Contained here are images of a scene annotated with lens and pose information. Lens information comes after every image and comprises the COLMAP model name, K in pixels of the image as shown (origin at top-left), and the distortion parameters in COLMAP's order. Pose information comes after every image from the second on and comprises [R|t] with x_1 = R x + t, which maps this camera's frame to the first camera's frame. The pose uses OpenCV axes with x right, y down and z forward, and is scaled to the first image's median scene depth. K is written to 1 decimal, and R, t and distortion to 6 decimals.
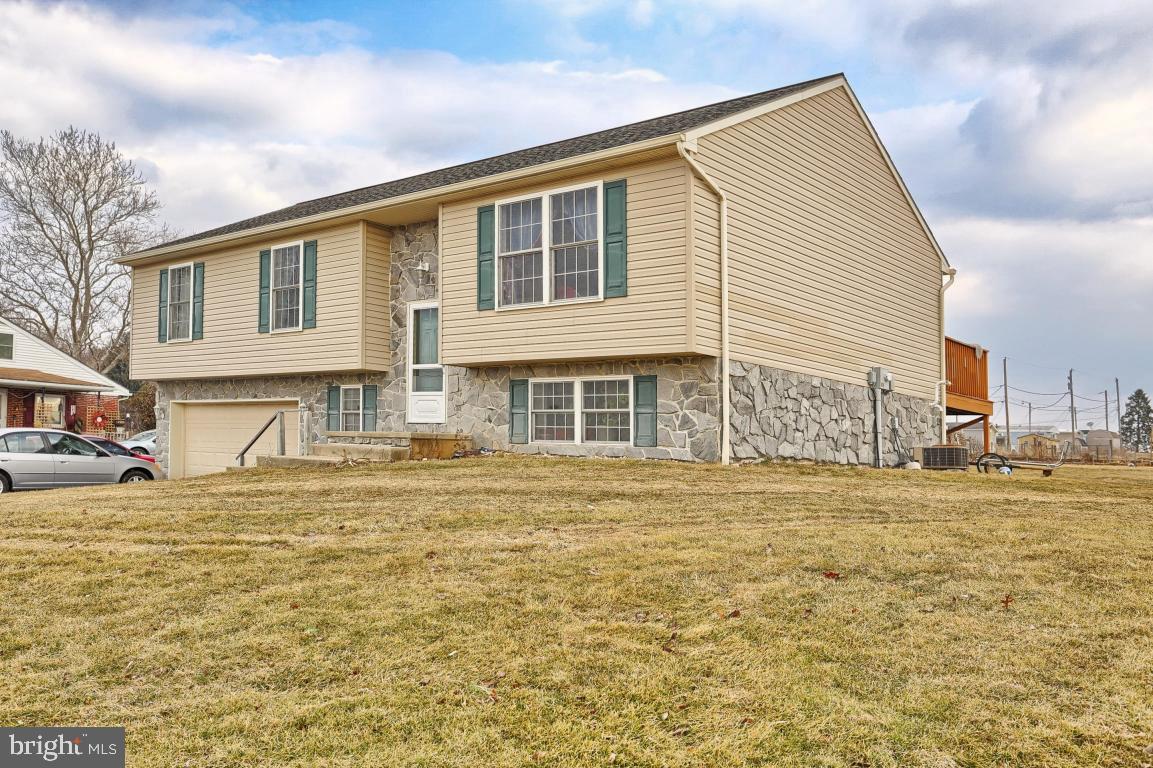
lens RADIAL K [[1086.1, 0, 576.5], [0, 1086.1, 384.0], [0, 0, 1]] dist [0.010066, 0.002624]
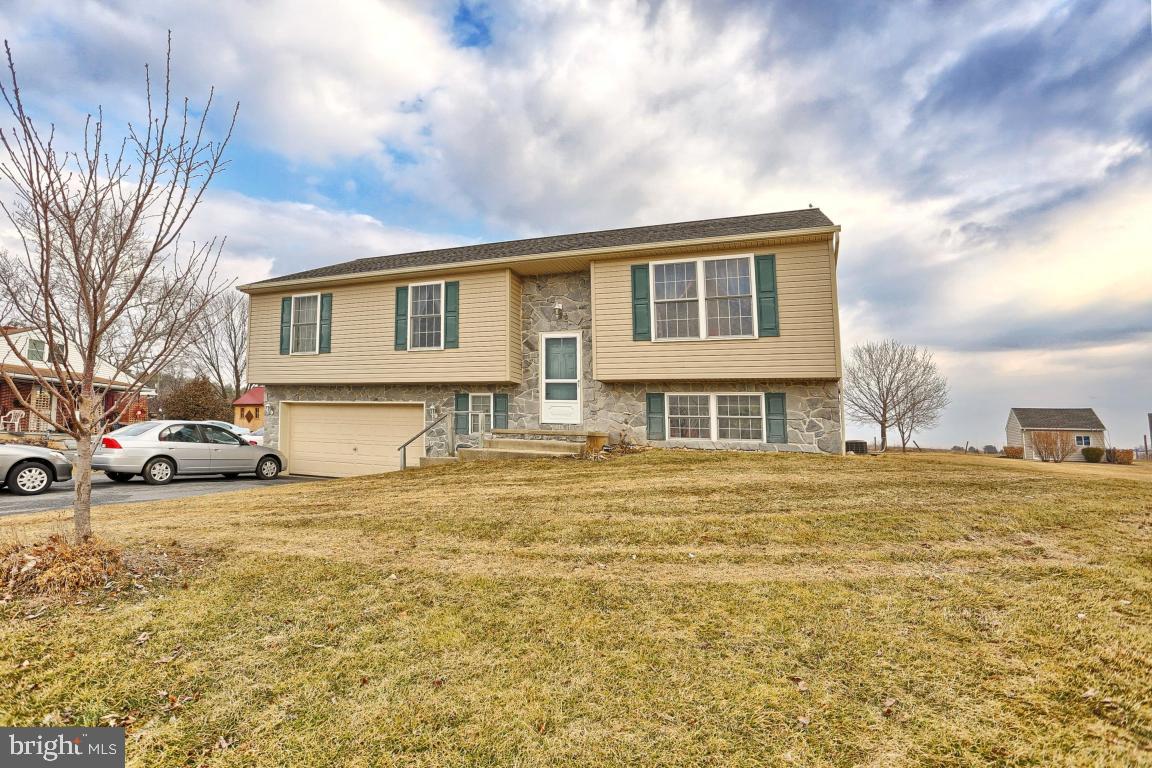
lens RADIAL K [[558.1, 0, 576.0], [0, 558.1, 384.0], [0, 0, 1]] dist [-0.062305, 0.000236]
pose [[0.926951, 0.038811, 0.373169, -0.379085], [-0.027753, 0.999003, -0.034962, 0.011018], [-0.374154, 0.022052, 0.927104, 0.357554]]
